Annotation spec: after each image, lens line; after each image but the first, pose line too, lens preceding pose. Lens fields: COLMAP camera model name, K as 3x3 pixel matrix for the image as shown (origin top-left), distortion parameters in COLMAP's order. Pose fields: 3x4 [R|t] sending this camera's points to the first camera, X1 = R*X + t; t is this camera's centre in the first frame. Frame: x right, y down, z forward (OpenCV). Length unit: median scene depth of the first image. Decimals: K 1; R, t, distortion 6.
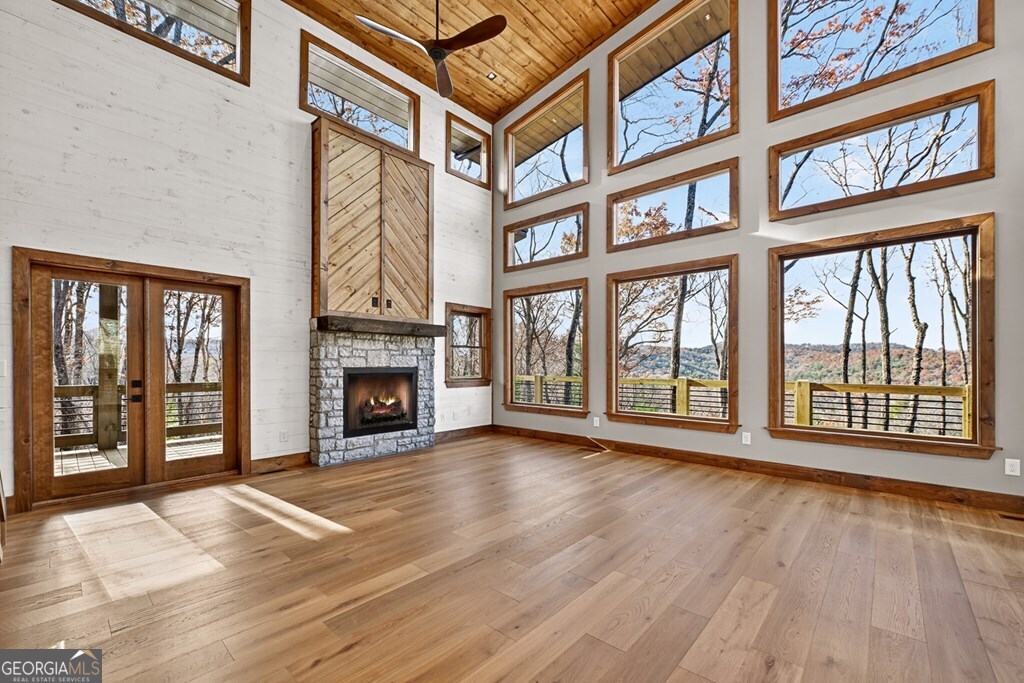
lens RADIAL K [[417.0, 0, 515.1], [0, 417.0, 366.4], [0, 0, 1]] dist [0.000594, 0.000105]
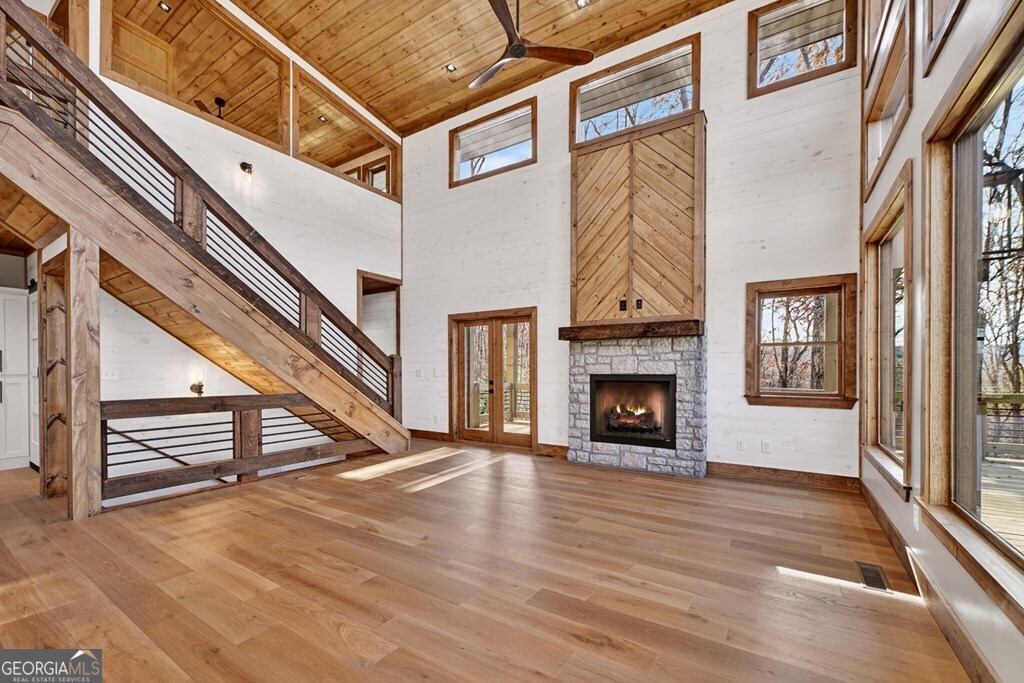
lens RADIAL K [[418.9, 0, 523.6], [0, 418.9, 370.6], [0, 0, 1]] dist [-0.000916, -0.000135]
pose [[0.171574, 0.000347, -0.985171, 0.562388], [-0.004671, 0.999989, -0.000461, -0.003842], [0.985160, 0.004681, 0.171573, 0.607469]]
